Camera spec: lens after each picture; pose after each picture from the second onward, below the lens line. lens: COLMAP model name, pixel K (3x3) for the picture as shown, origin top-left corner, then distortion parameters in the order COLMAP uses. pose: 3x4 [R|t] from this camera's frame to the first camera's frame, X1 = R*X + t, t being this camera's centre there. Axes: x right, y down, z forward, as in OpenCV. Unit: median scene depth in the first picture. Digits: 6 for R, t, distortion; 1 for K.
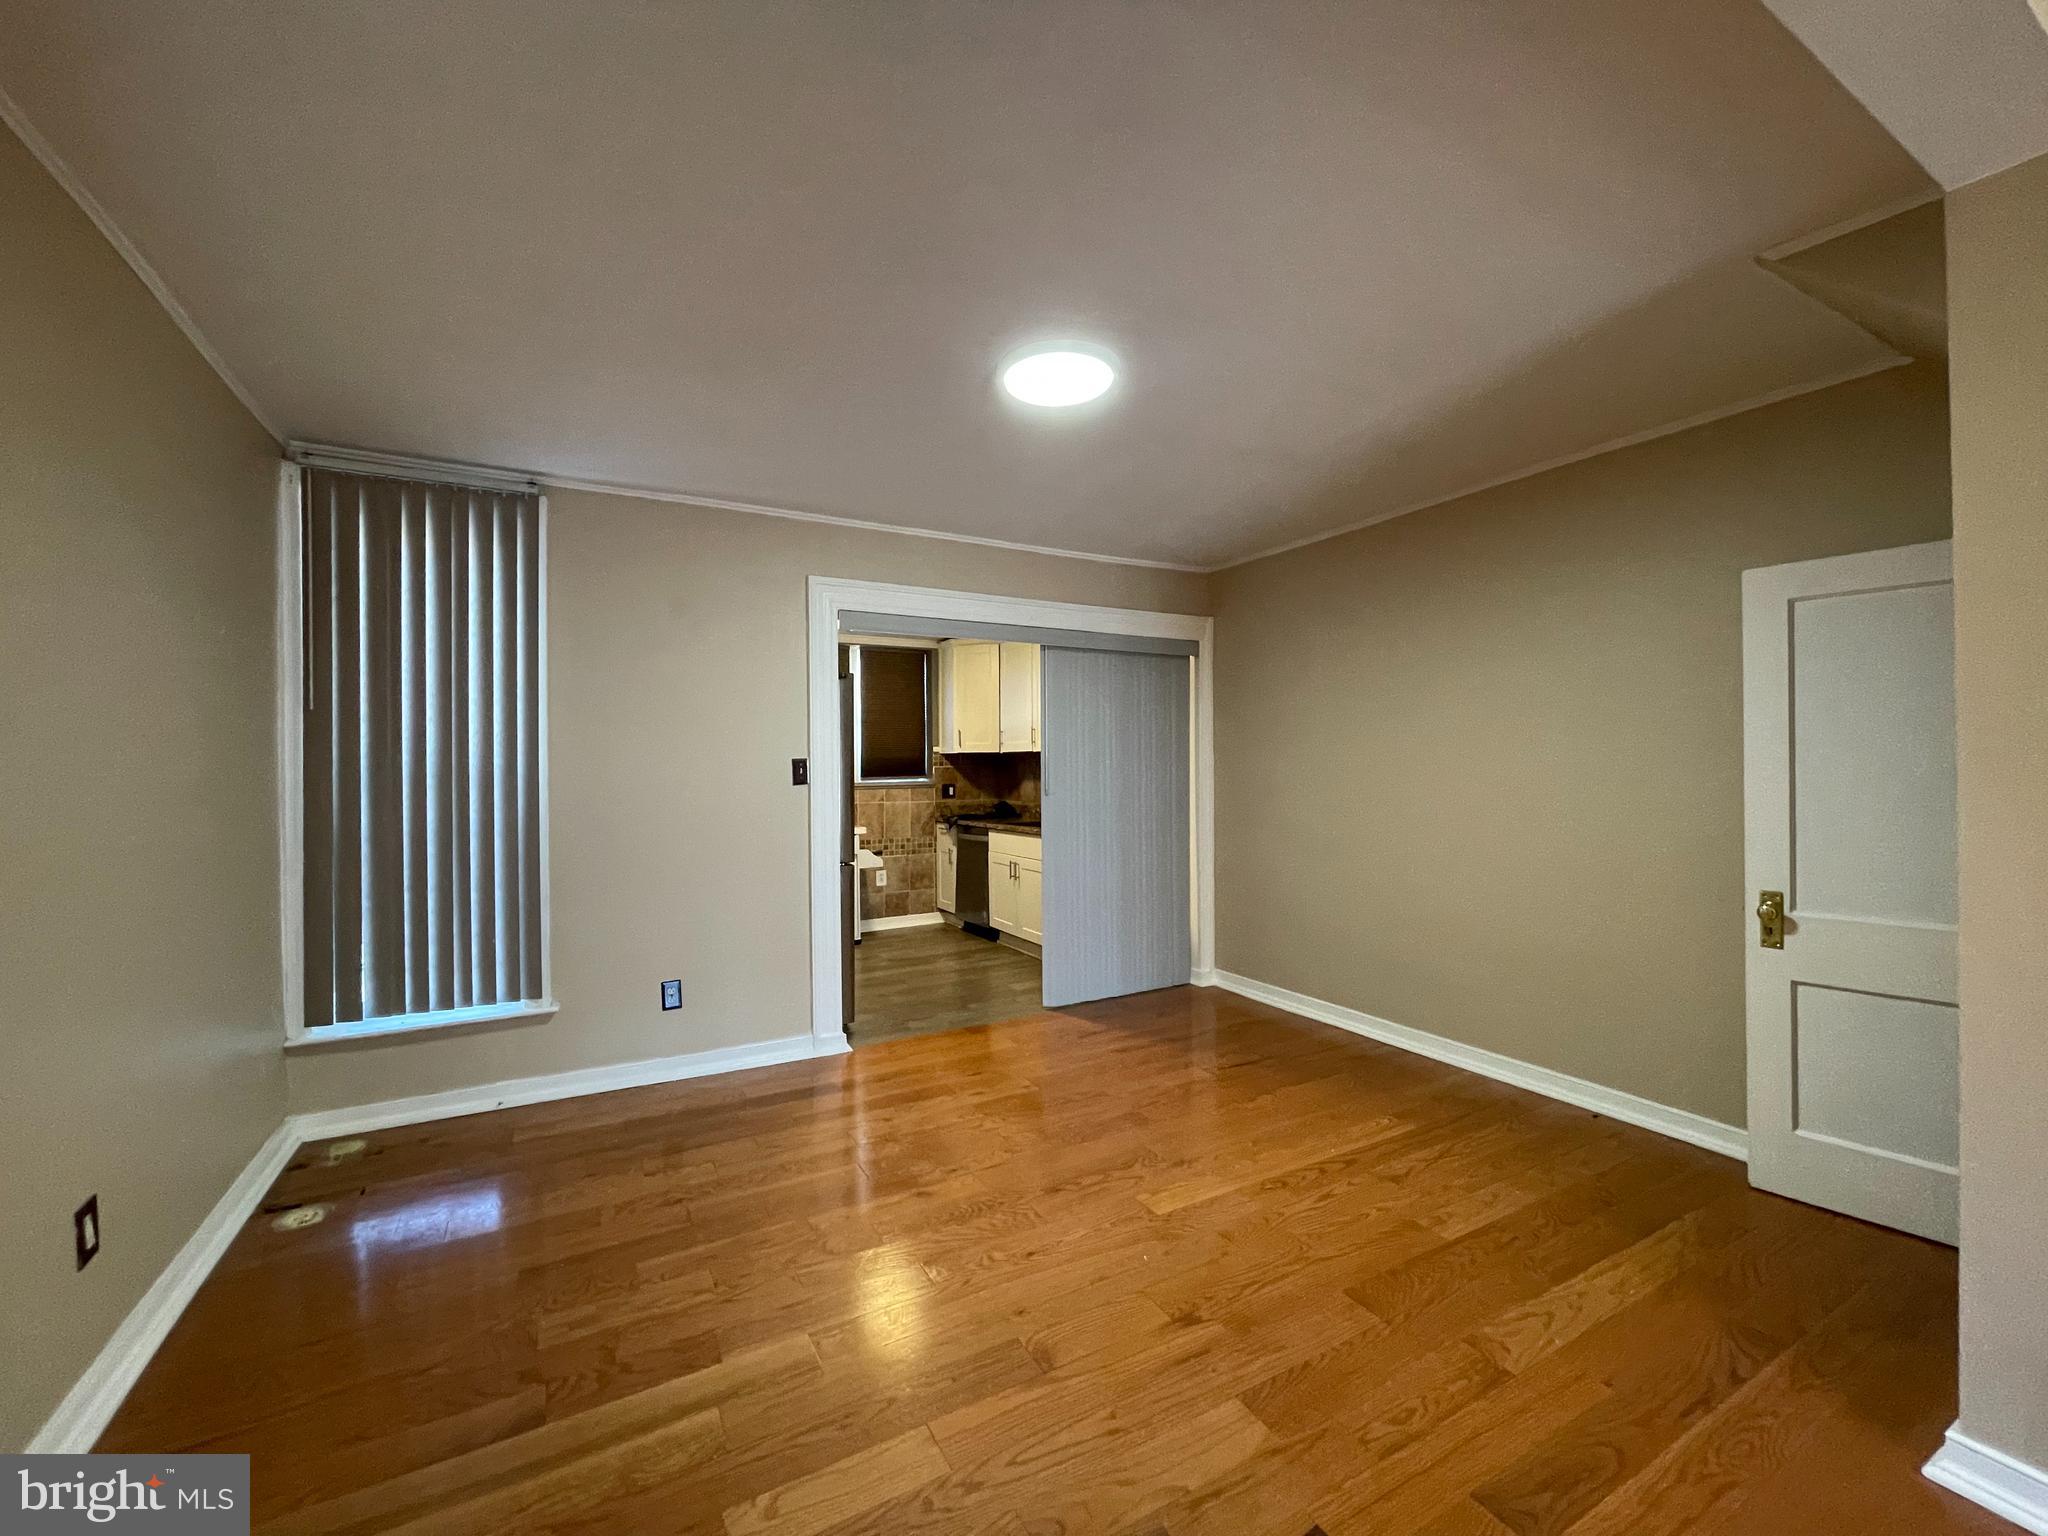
lens RADIAL K [[827.8, 0, 1026.7], [0, 827.8, 767.4], [0, 0, 1]] dist [-0.004609, 0.001069]
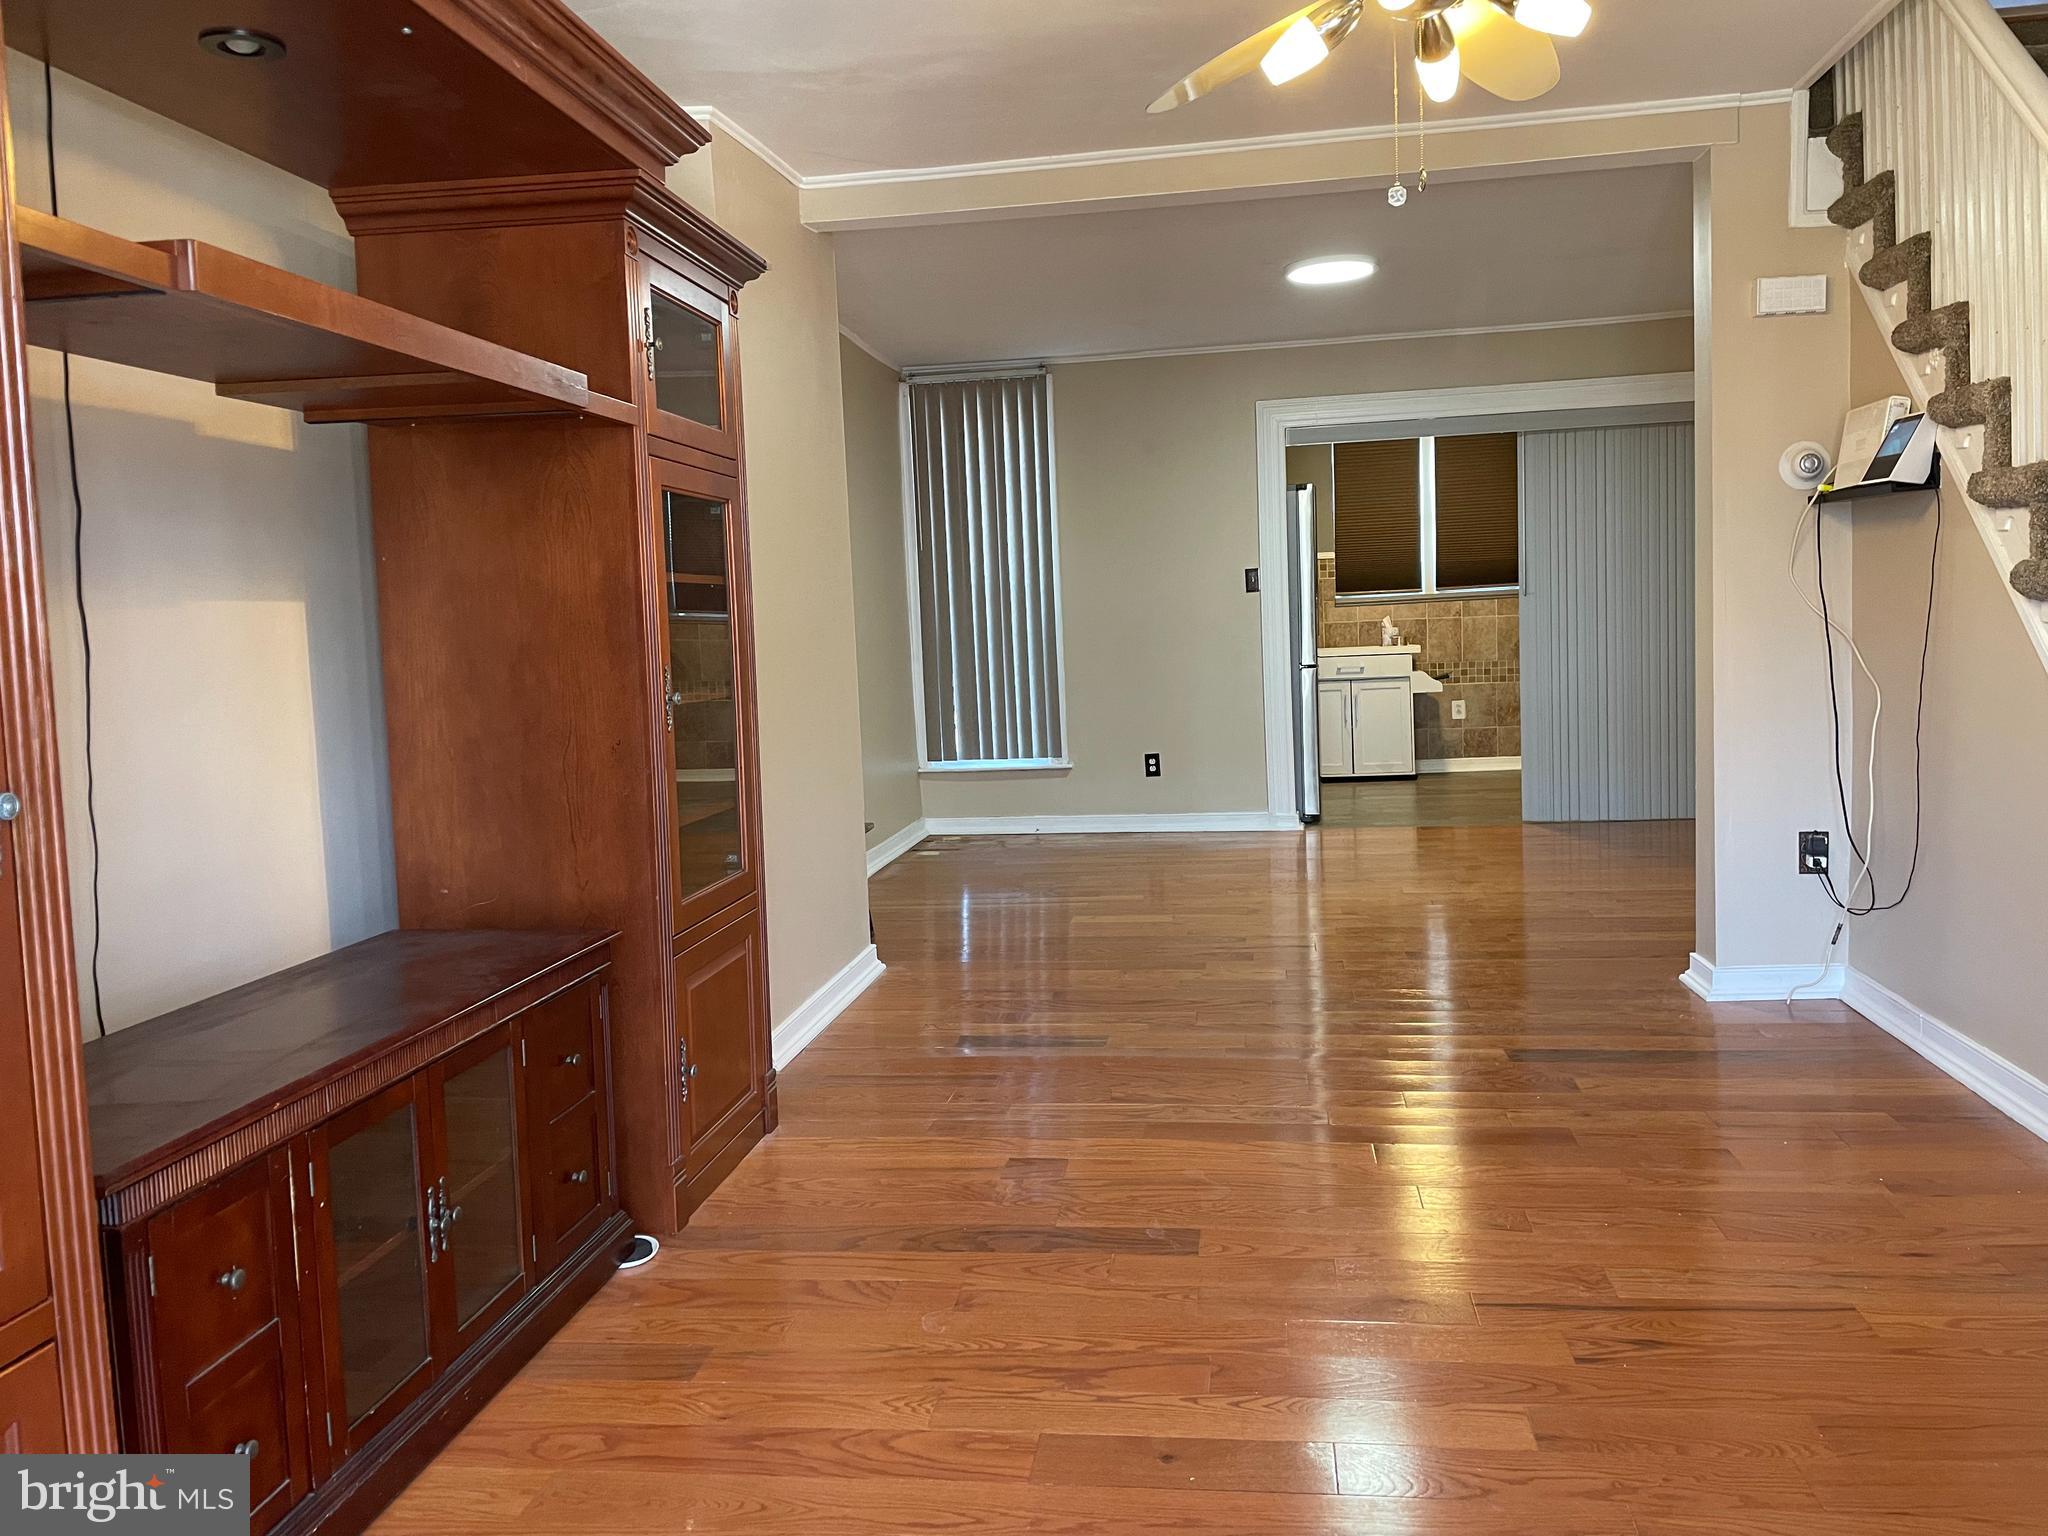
lens RADIAL K [[1552.5, 0, 1034.7], [0, 1552.5, 742.4], [0, 0, 1]] dist [0.088112, -0.107864]
pose [[0.793366, 0.023183, -0.608304, 0.912358], [0.036524, 0.995662, 0.085581, 0.038269], [0.607649, -0.090115, 0.789077, -1.012271]]
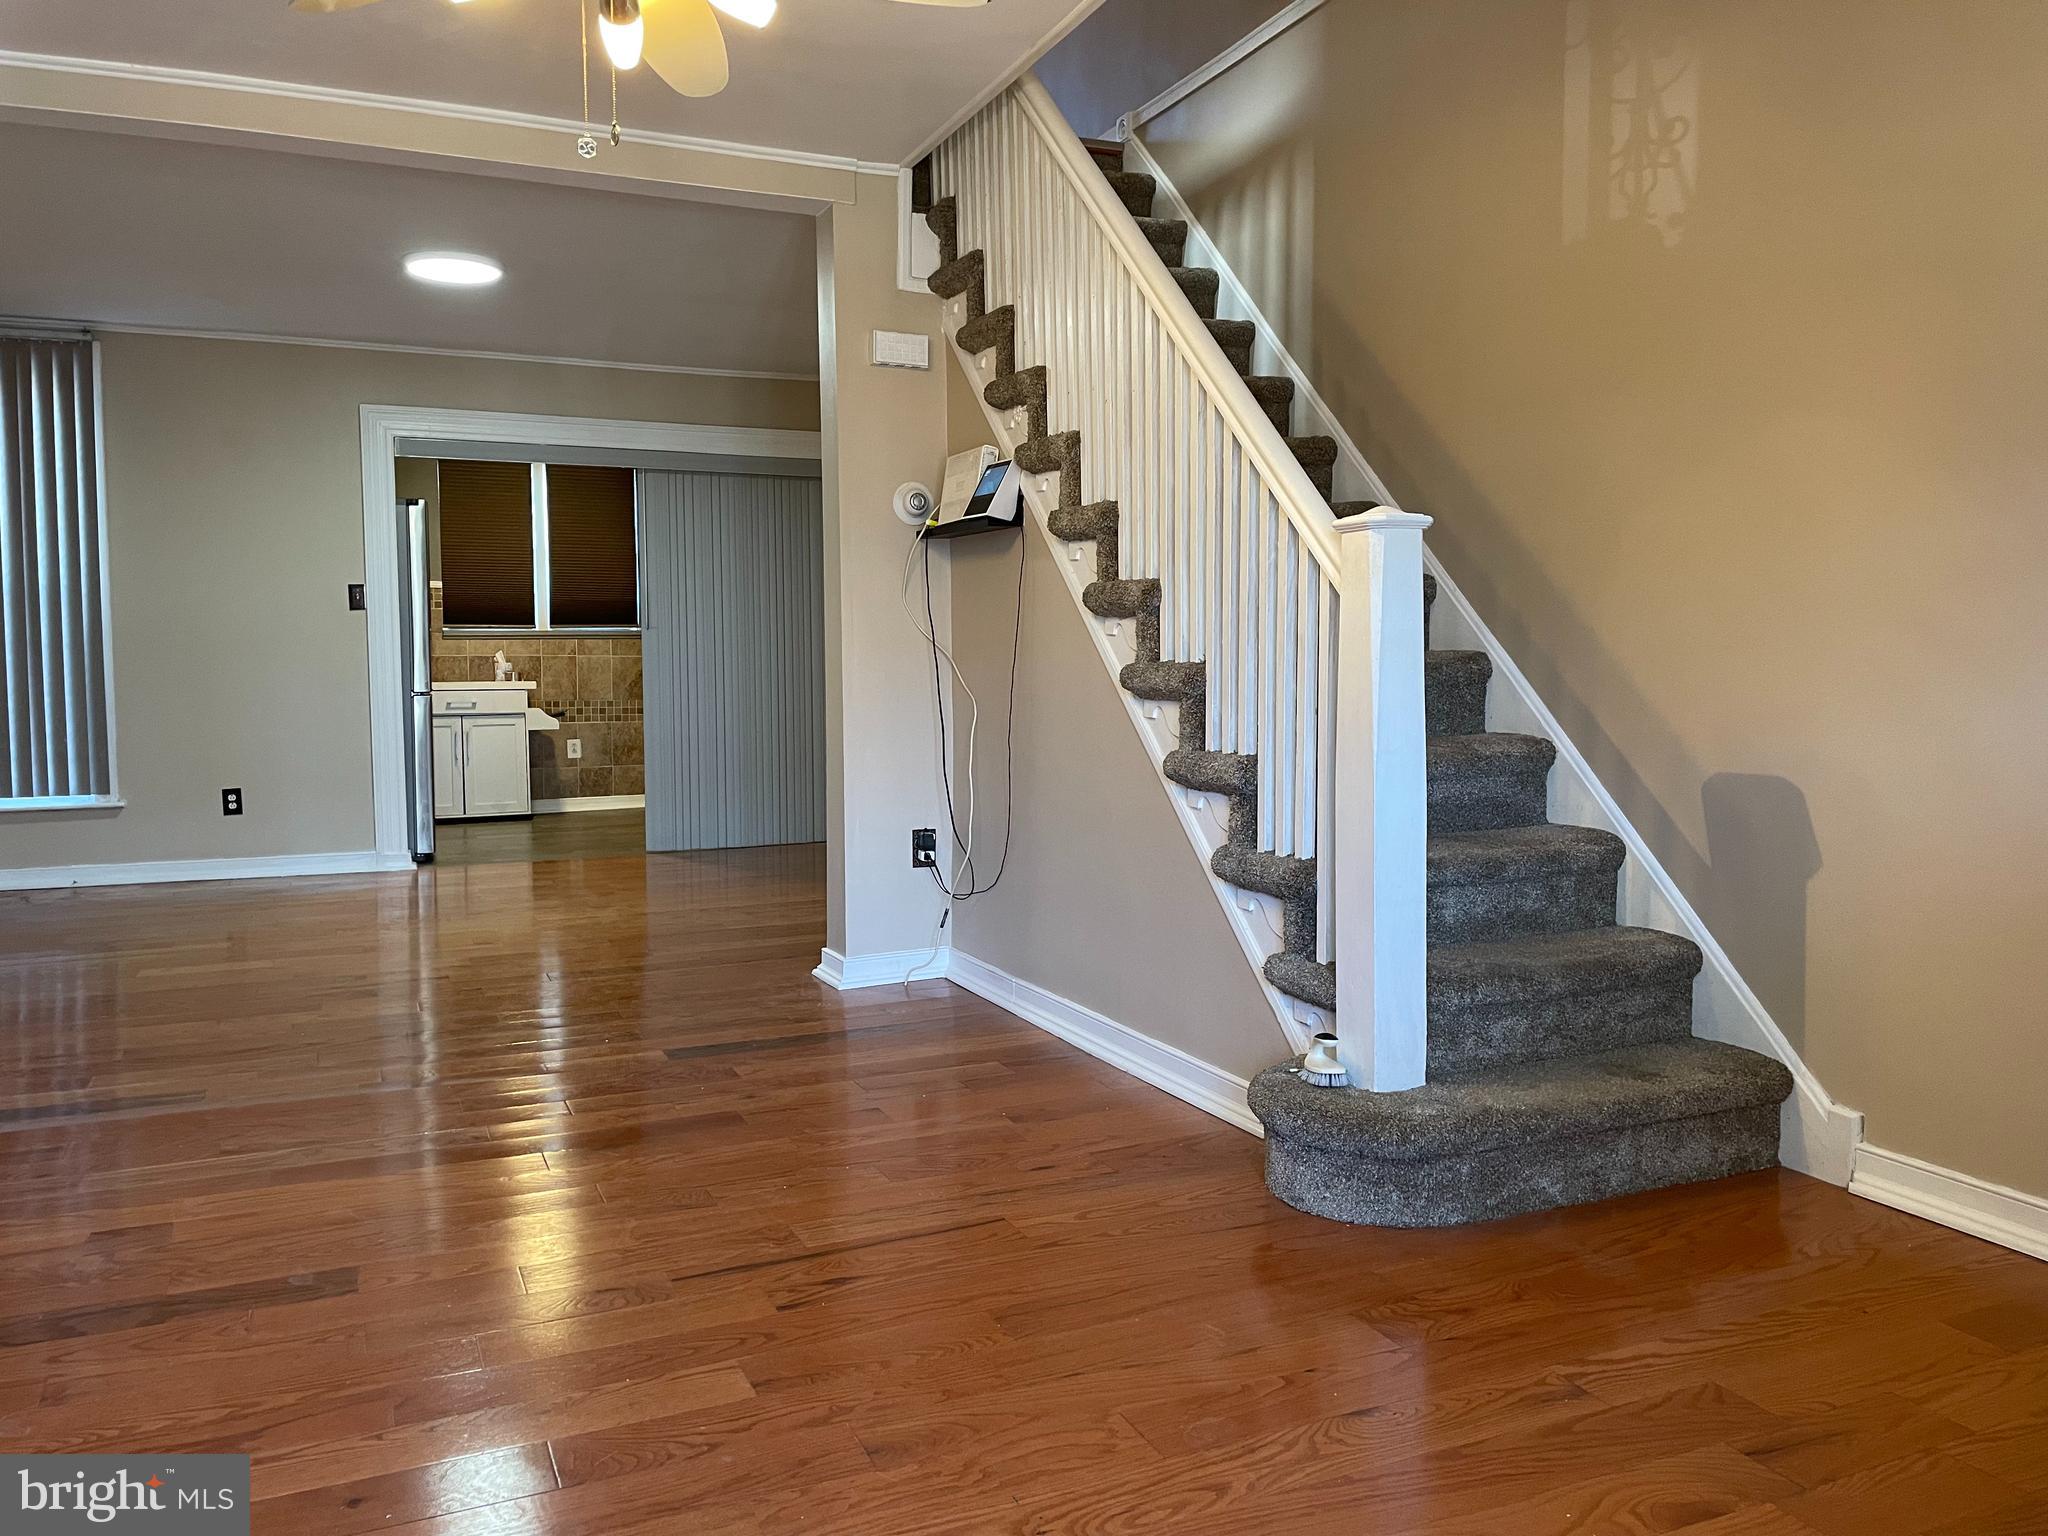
lens RADIAL K [[1552.5, 0, 1017.7], [0, 1552.5, 743.4], [0, 0, 1]] dist [0.088112, -0.107864]
pose [[0.995309, 0.006290, -0.096543, 0.853683], [-0.000912, 0.998450, 0.055655, 0.089814], [0.096743, -0.055306, 0.993772, -1.015442]]
